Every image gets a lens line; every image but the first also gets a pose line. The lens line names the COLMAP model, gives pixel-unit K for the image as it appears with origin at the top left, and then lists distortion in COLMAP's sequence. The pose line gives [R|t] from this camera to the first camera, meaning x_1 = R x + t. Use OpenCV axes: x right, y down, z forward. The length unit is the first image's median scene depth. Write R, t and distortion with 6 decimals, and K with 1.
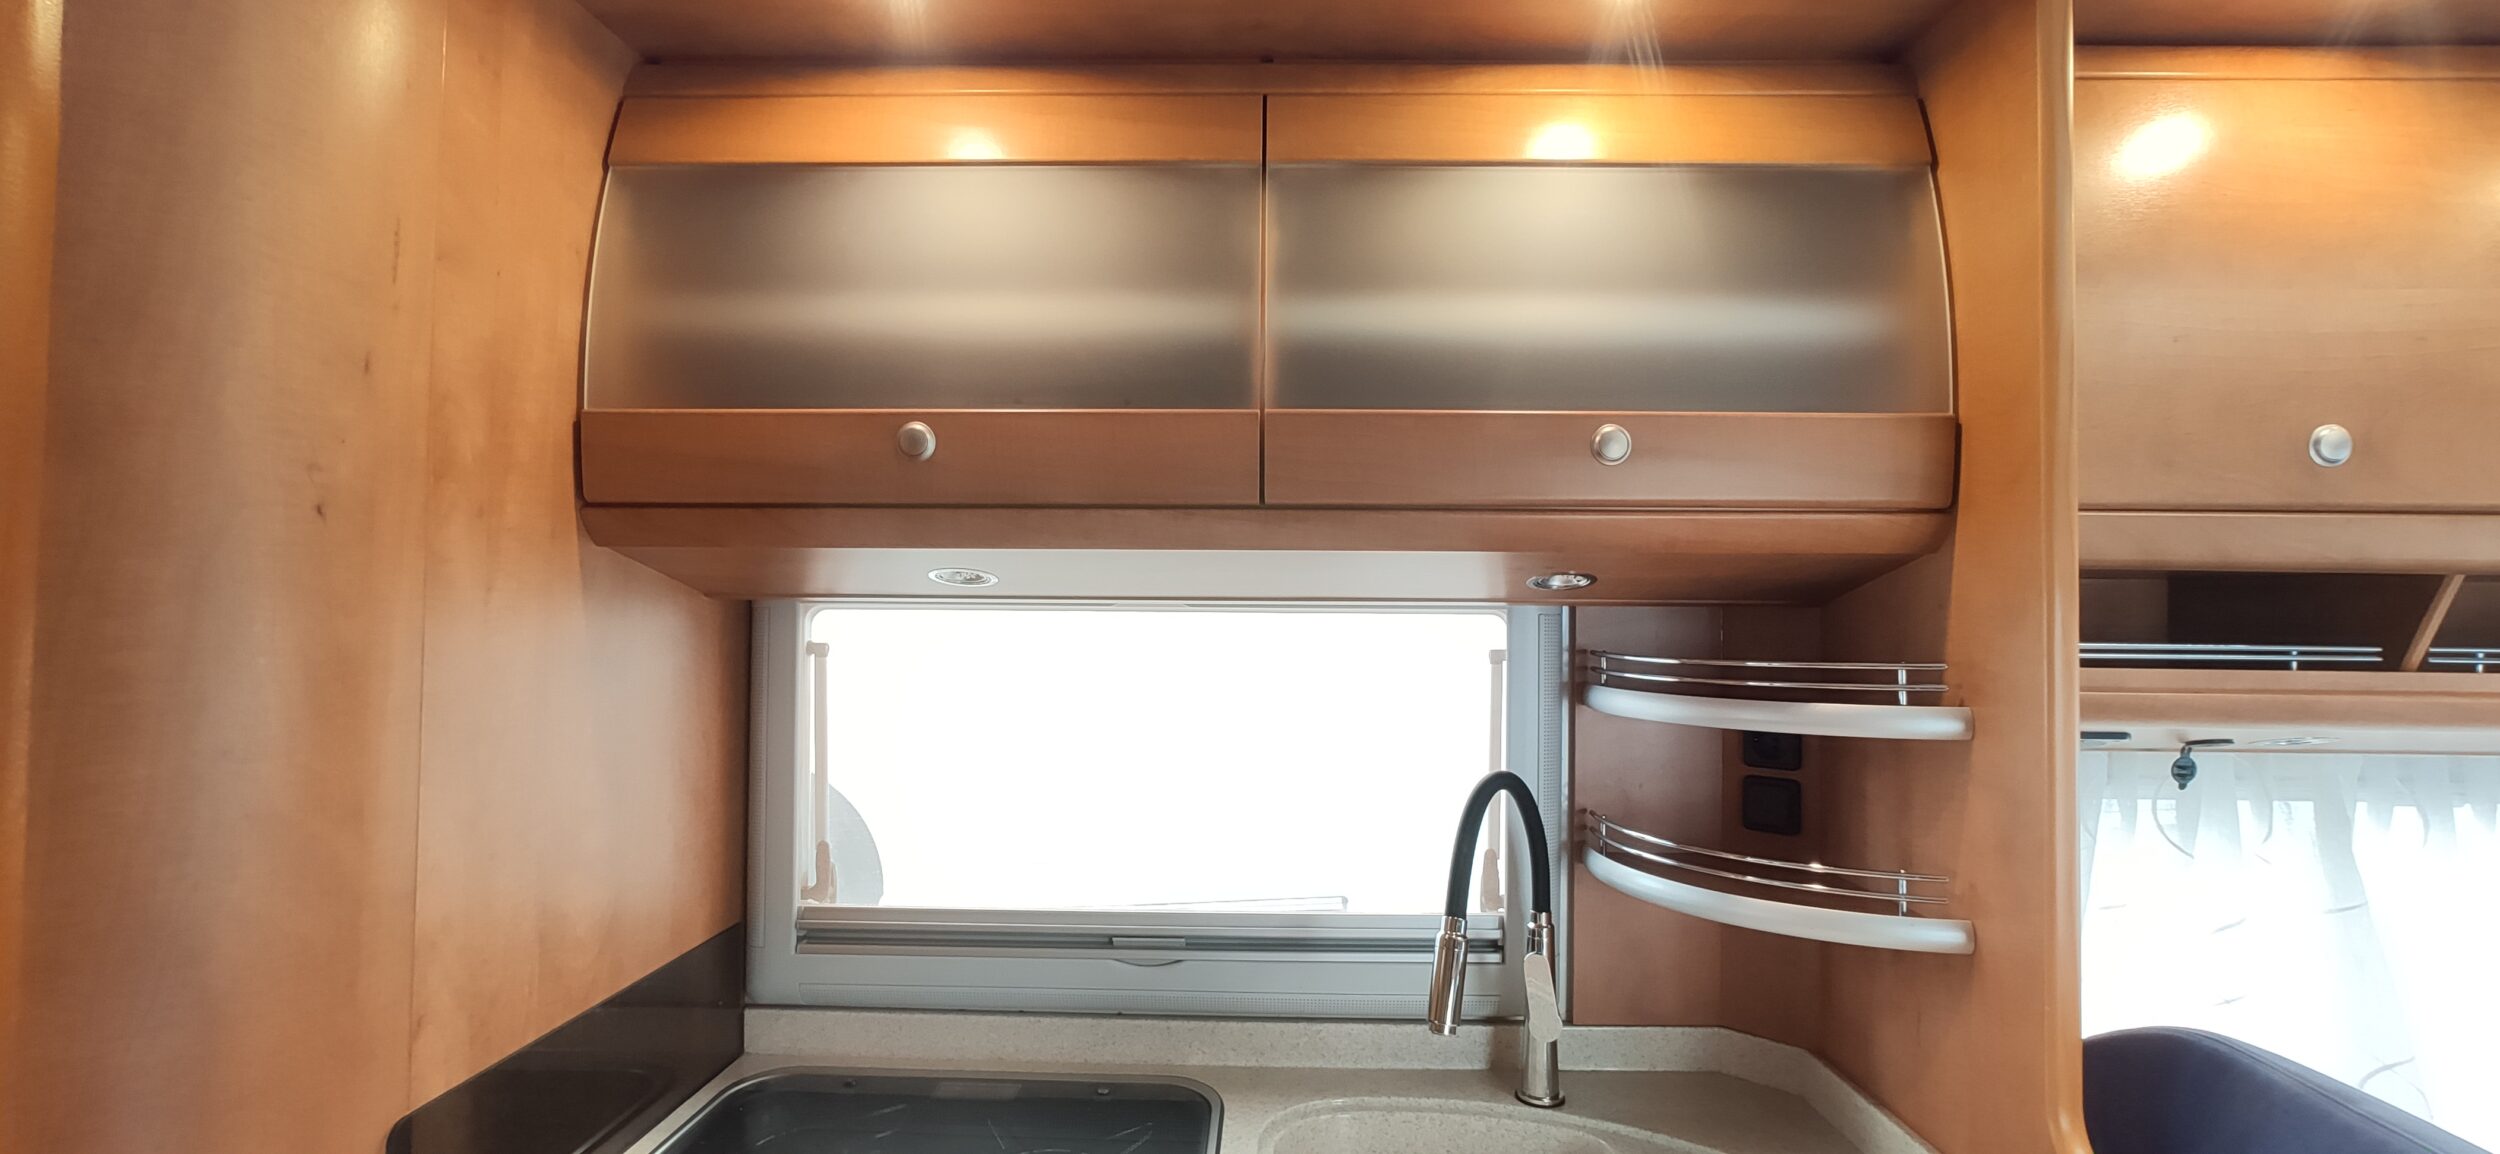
lens RADIAL K [[1081.6, 0, 1253.8], [0, 1081.6, 581.3], [0, 0, 1]] dist [-0.041601, 0.025118]
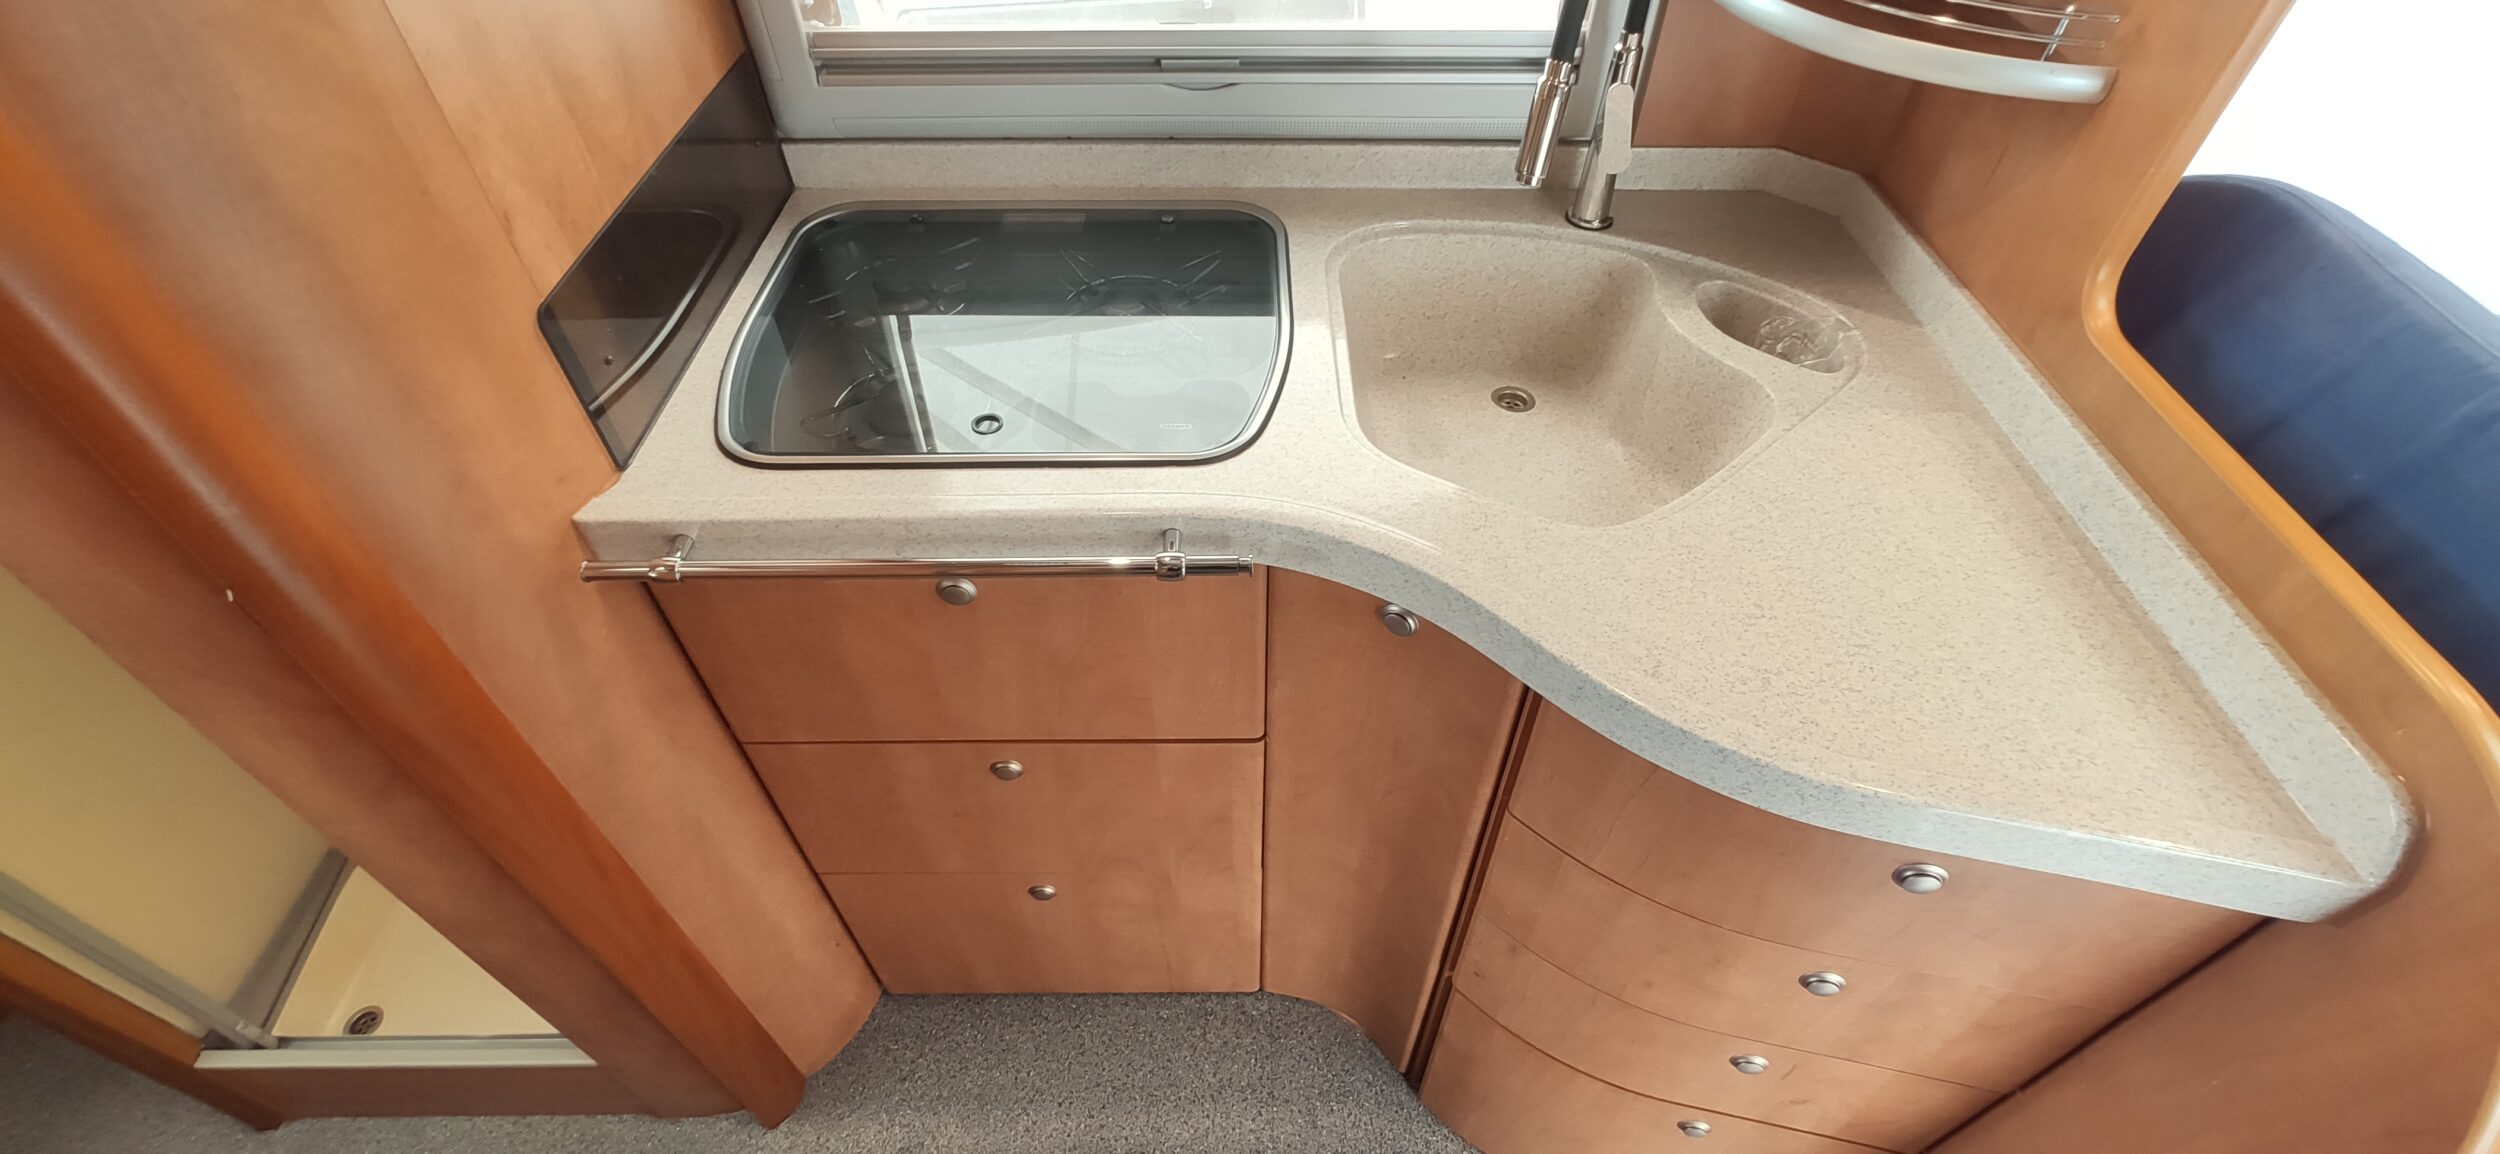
lens RADIAL K [[1081.6, 0, 1253.8], [0, 1081.6, 581.3], [0, 0, 1]] dist [-0.041601, 0.025118]
pose [[0.999493, -0.026077, 0.018274, -0.087100], [0.003756, 0.666427, 0.745561, -0.062341], [-0.031620, -0.745114, 0.666187, 0.053940]]
